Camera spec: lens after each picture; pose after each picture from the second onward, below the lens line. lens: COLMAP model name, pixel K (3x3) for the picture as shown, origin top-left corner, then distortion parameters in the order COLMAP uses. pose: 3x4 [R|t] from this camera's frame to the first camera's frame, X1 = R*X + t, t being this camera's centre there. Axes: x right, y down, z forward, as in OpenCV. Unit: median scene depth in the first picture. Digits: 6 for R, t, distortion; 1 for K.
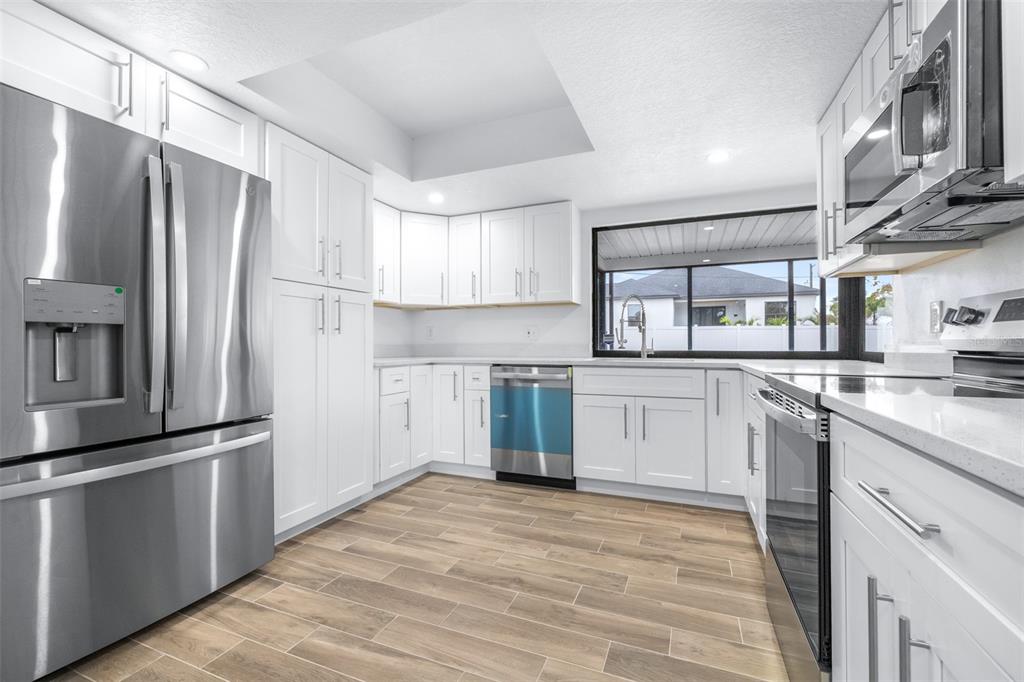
lens RADIAL K [[429.5, 0, 512.0], [0, 429.5, 341.0], [0, 0, 1]] dist [-0.000072, 0.000080]
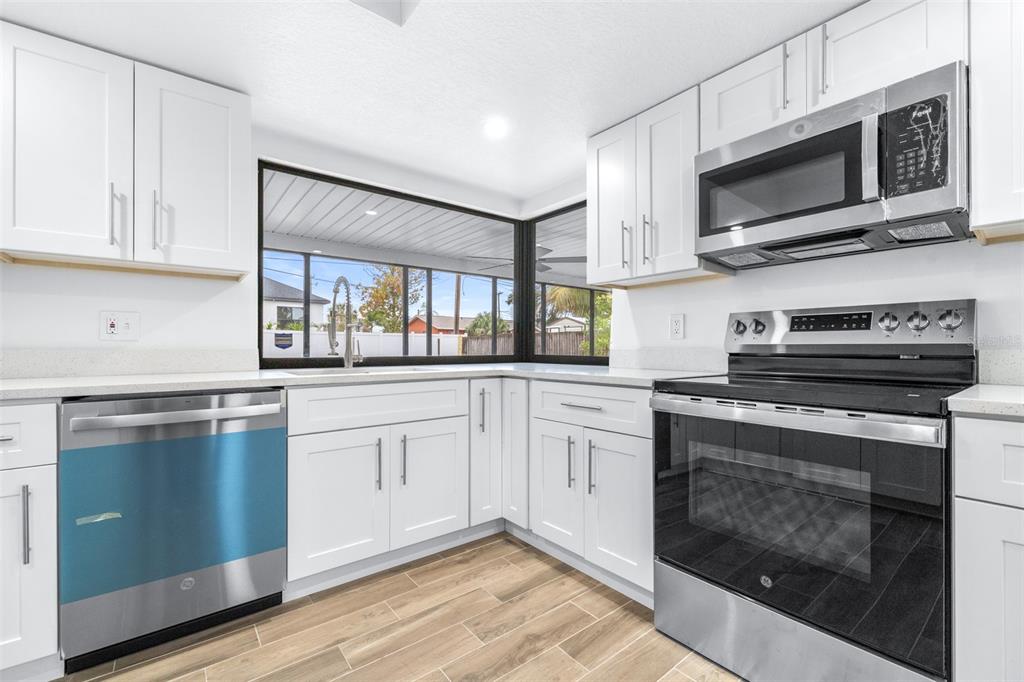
lens RADIAL K [[433.6, 0, 510.4], [0, 433.6, 346.0], [0, 0, 1]] dist [0.000194, 0.000092]
pose [[0.495302, 0.005133, 0.868706, -0.231618], [-0.005474, 0.999981, -0.002787, 0.004532], [-0.868704, -0.003374, 0.495321, 0.512710]]
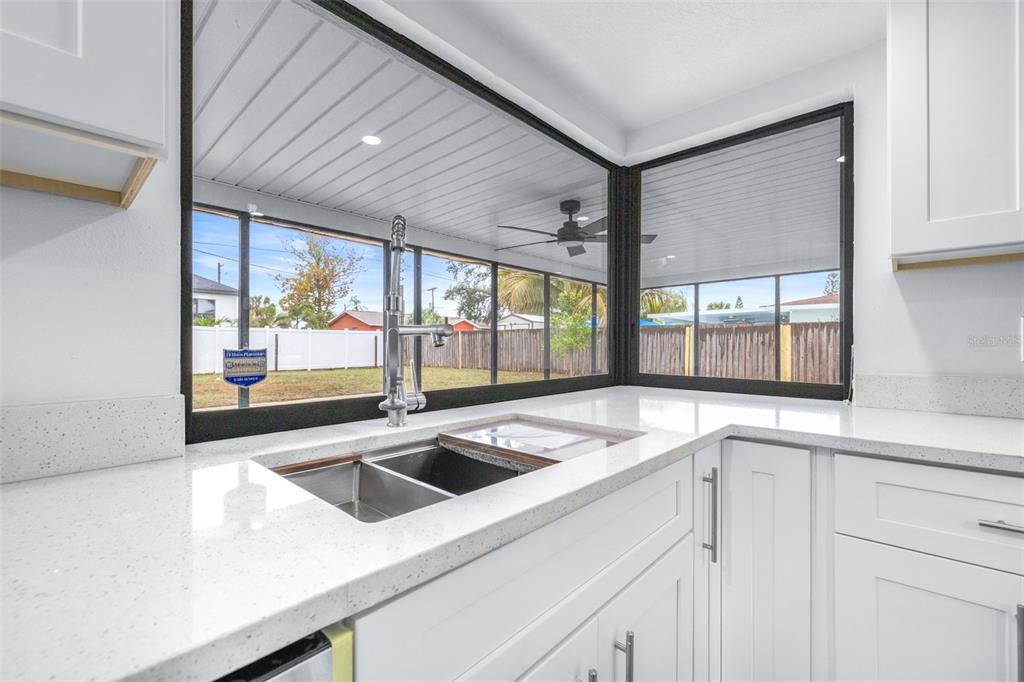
lens RADIAL K [[433.9, 0, 512.0], [0, 433.9, 341.0], [0, 0, 1]] dist [-0.000125, -0.000019]
pose [[0.344886, 0.009433, 0.938597, 0.044014], [-0.006361, 0.999950, -0.007712, -0.026386], [-0.938623, -0.003310, 0.344929, 1.018701]]
